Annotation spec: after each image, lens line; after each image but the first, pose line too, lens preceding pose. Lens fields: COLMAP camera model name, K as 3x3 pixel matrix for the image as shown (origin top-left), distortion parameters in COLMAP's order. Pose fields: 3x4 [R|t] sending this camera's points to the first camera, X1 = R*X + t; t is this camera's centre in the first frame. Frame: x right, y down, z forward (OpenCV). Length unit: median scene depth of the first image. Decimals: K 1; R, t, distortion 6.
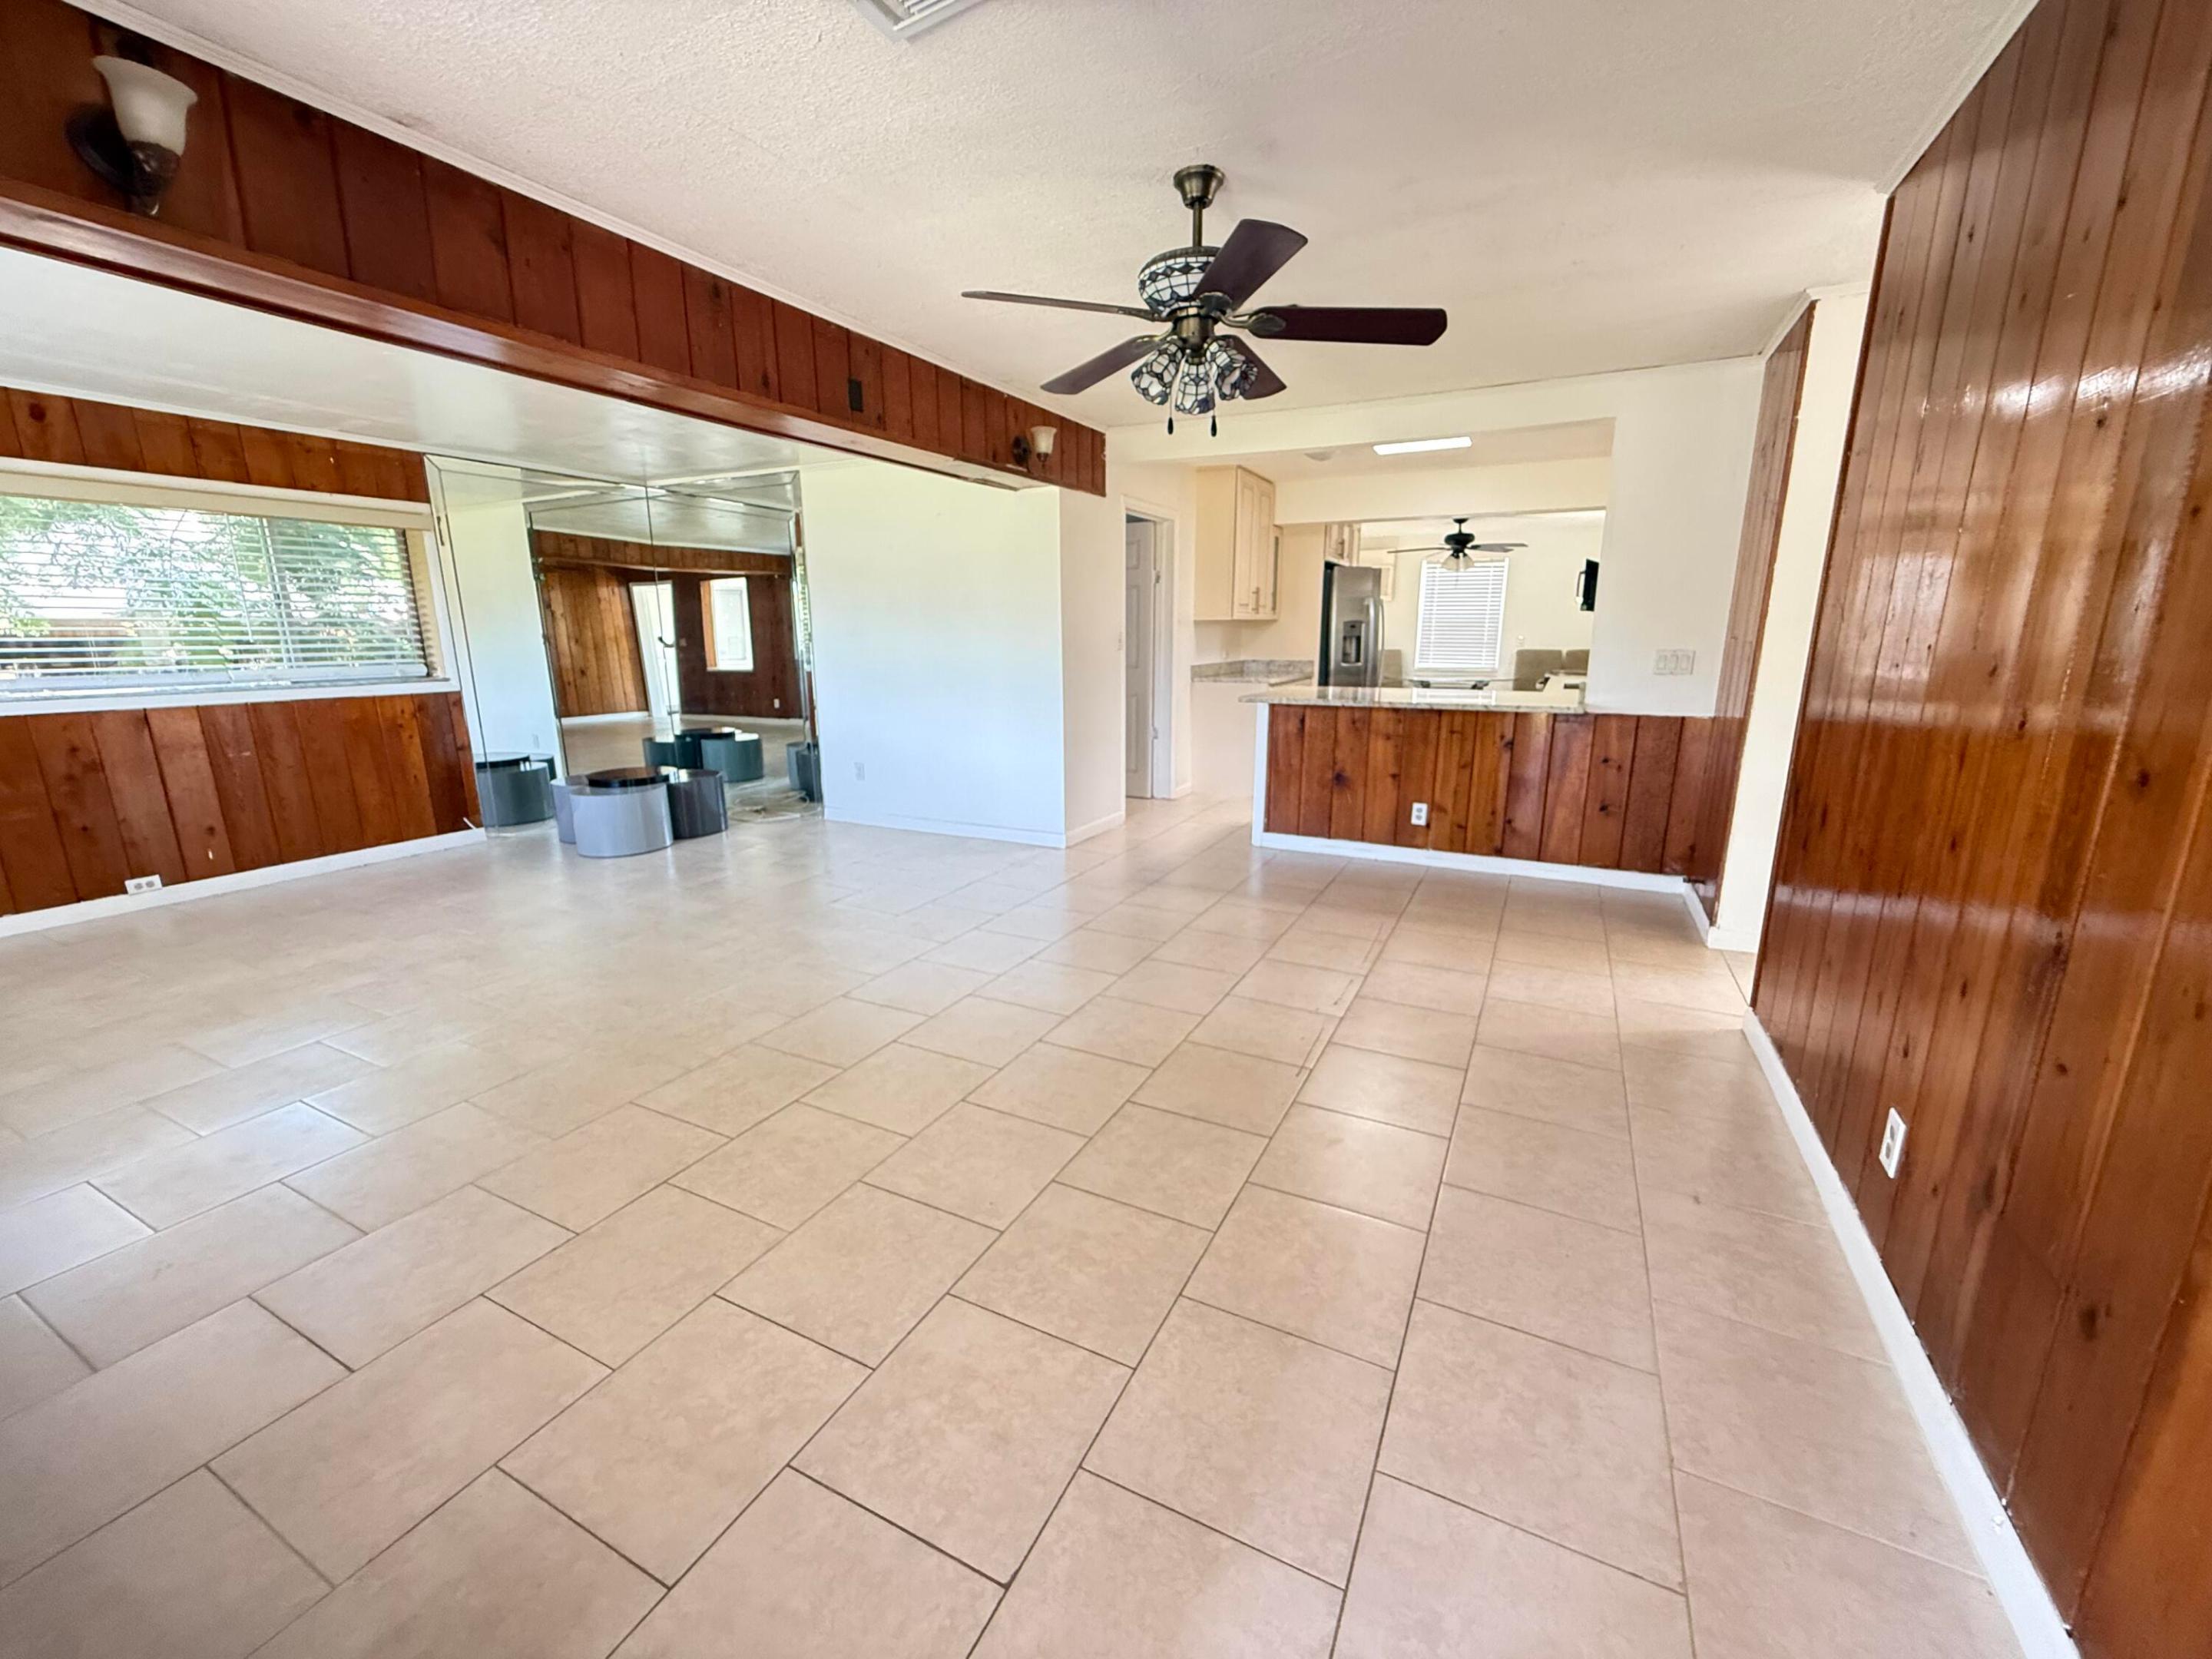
lens RADIAL K [[887.1, 0, 1102.6], [0, 887.1, 830.9], [0, 0, 1]] dist [-0.000089, 0.000019]
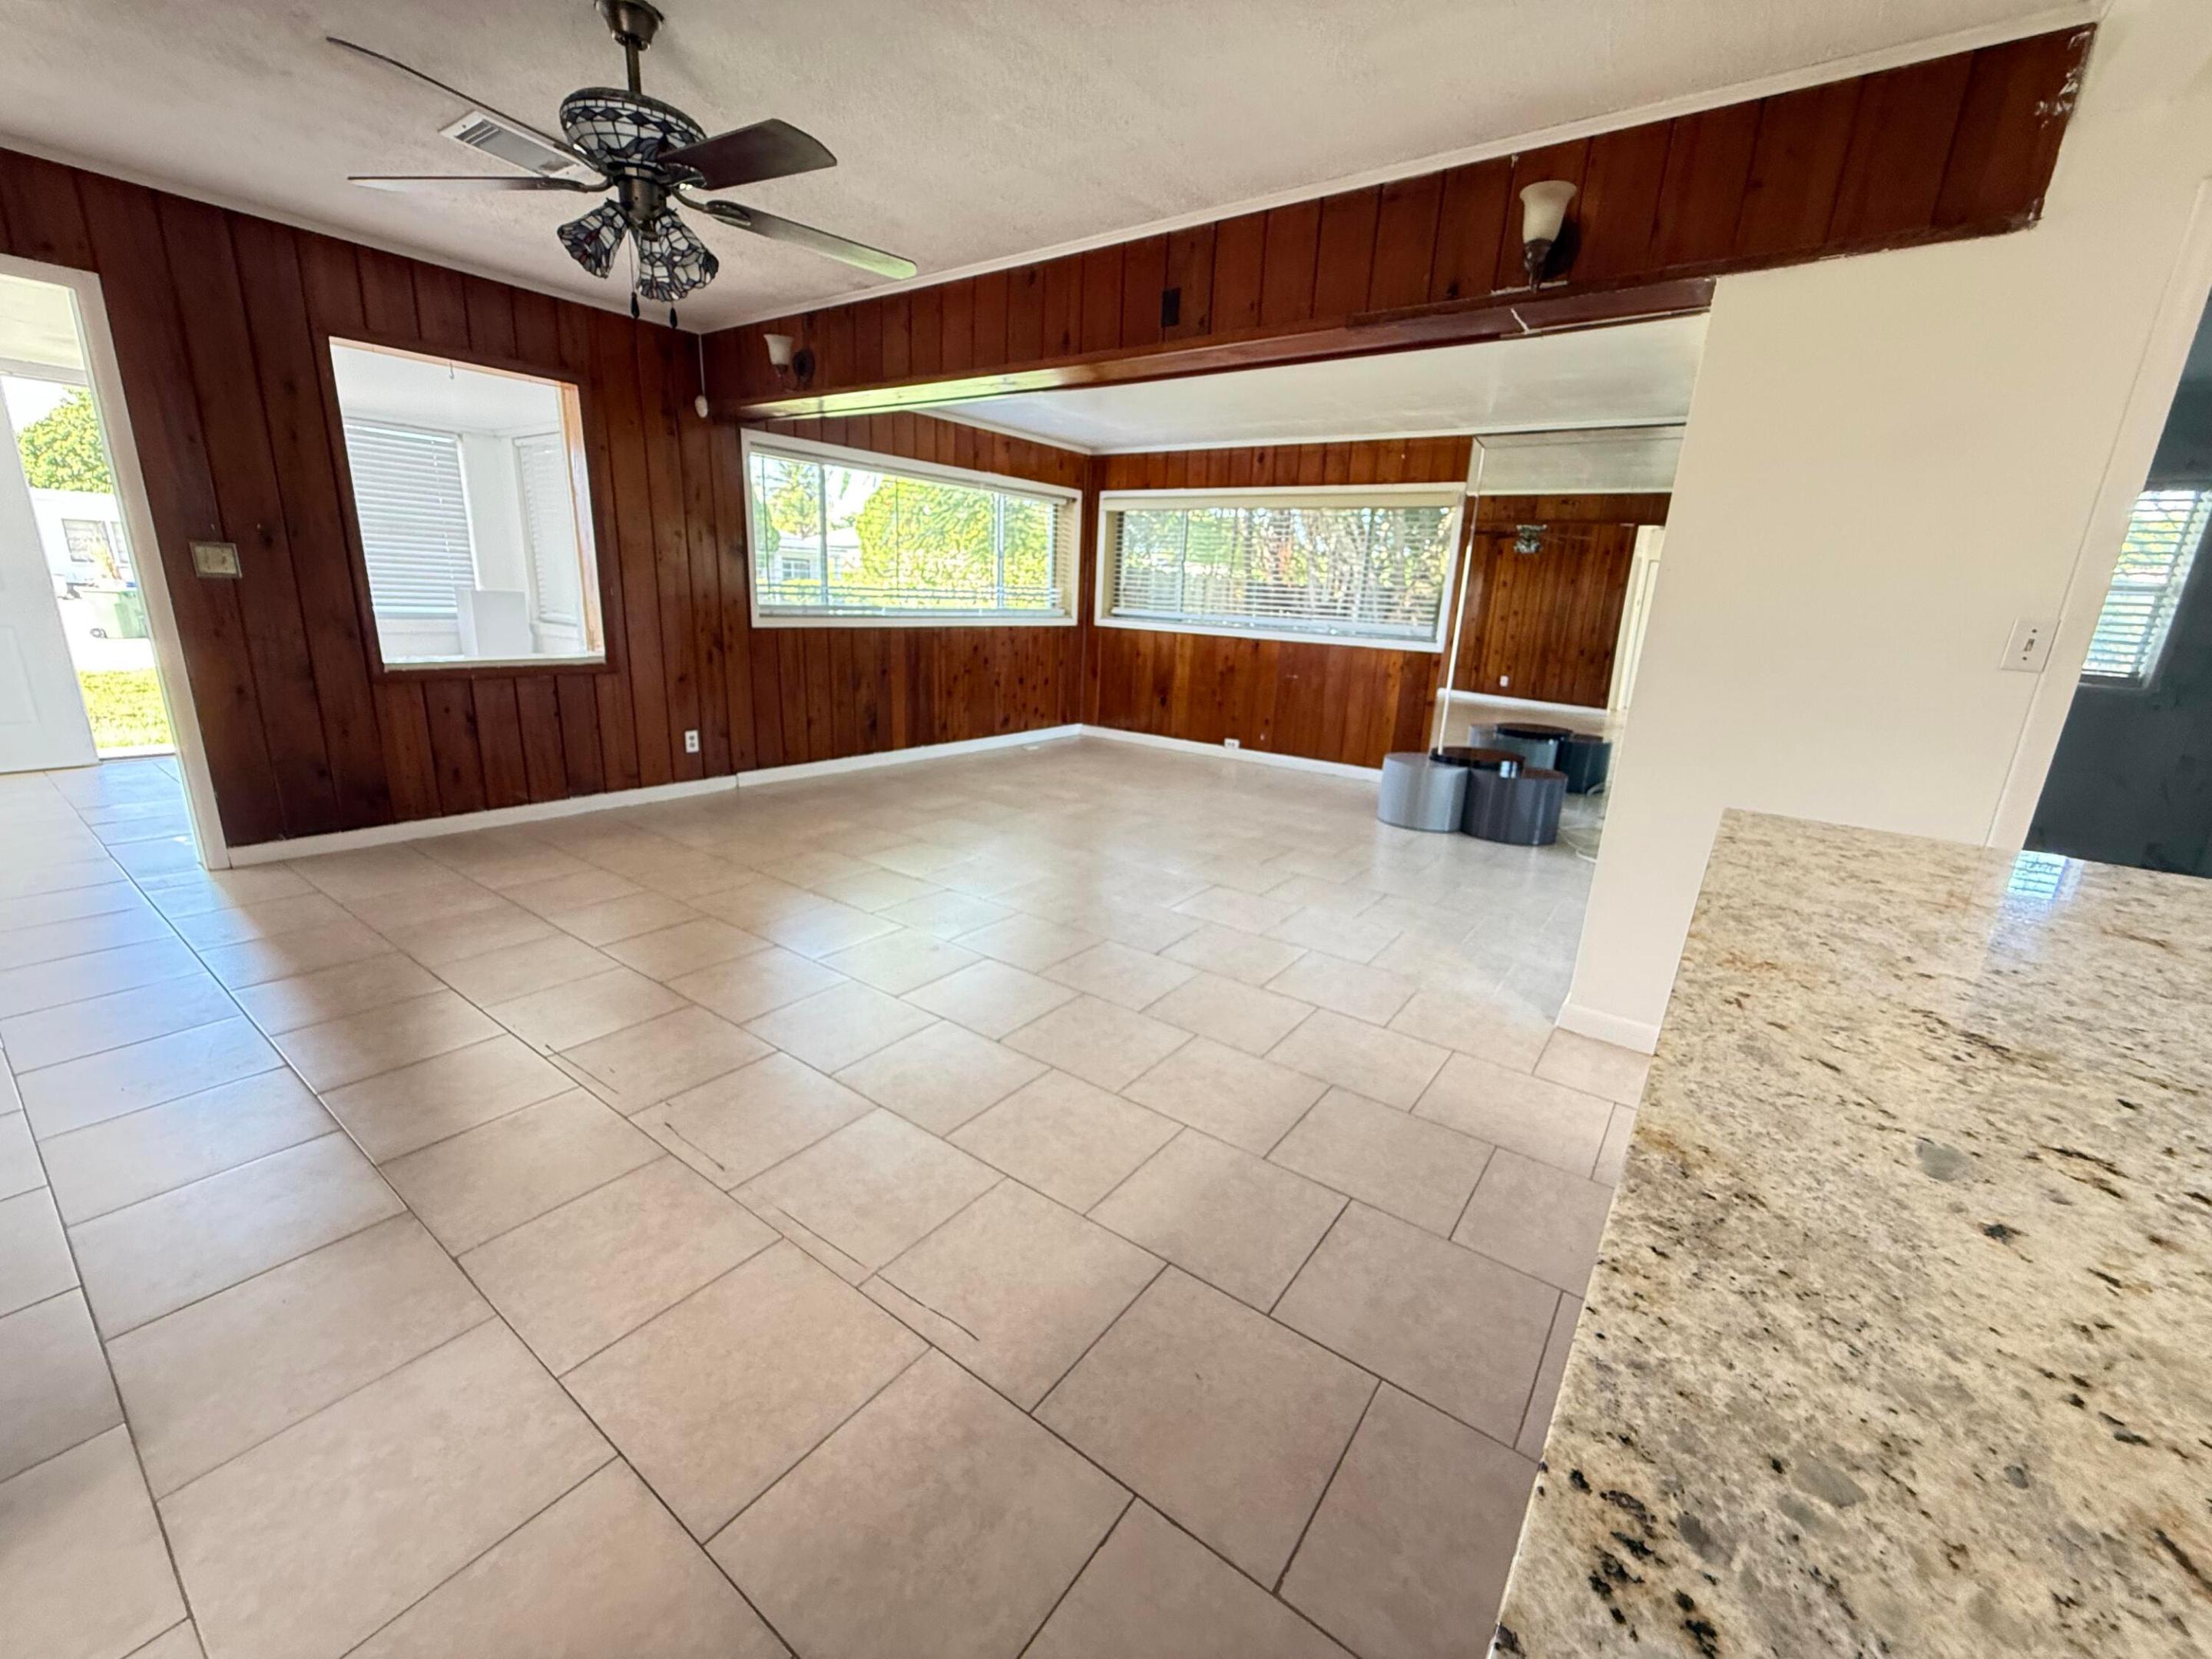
lens RADIAL K [[887.1, 0, 1102.6], [0, 887.1, 830.9], [0, 0, 1]] dist [-0.000089, 0.000019]
pose [[-0.158170, 0.255445, -0.953798, 0.495080], [-0.265295, 0.919446, 0.290239, -0.177277], [0.951105, 0.298945, -0.077660, 0.818667]]
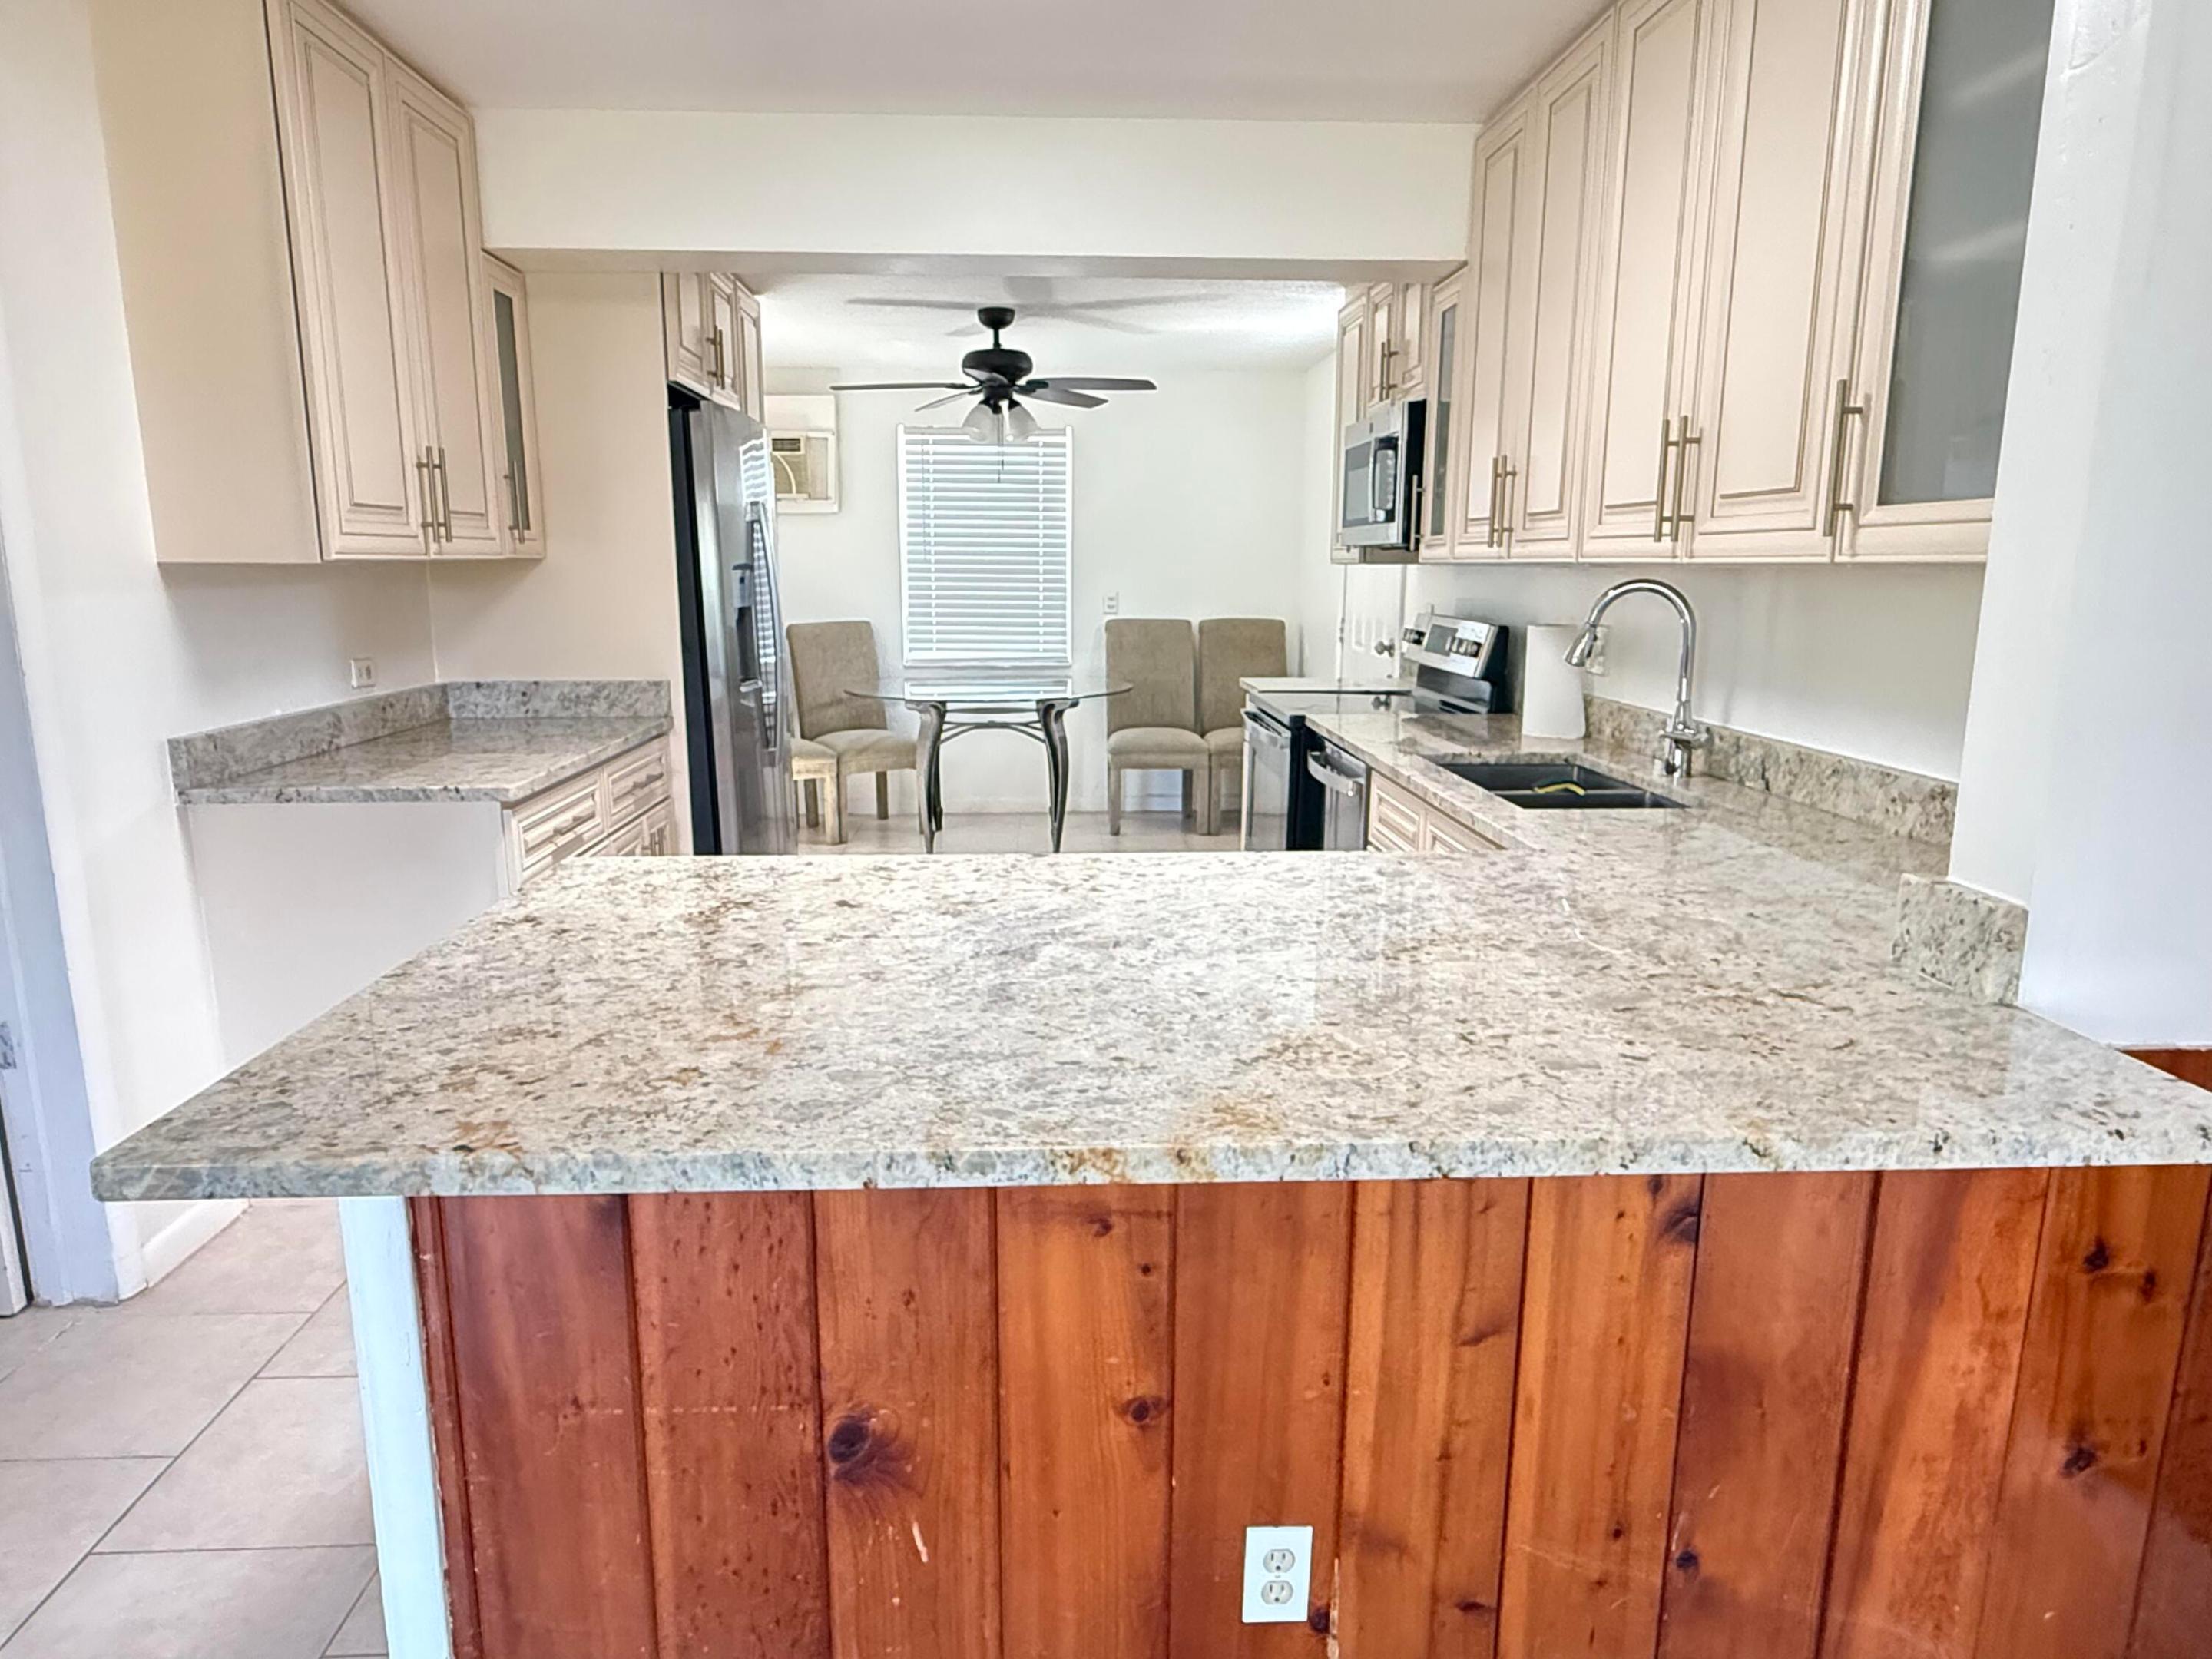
lens RADIAL K [[1368.2, 0, 1096.0], [0, 1368.2, 828.5], [0, 0, 1]] dist [0.002612, -0.000851]
pose [[0.867281, -0.092393, 0.489170, 0.189401], [0.106790, 0.994280, -0.001539, -0.186132], [-0.486230, 0.053573, 0.872187, 0.745715]]
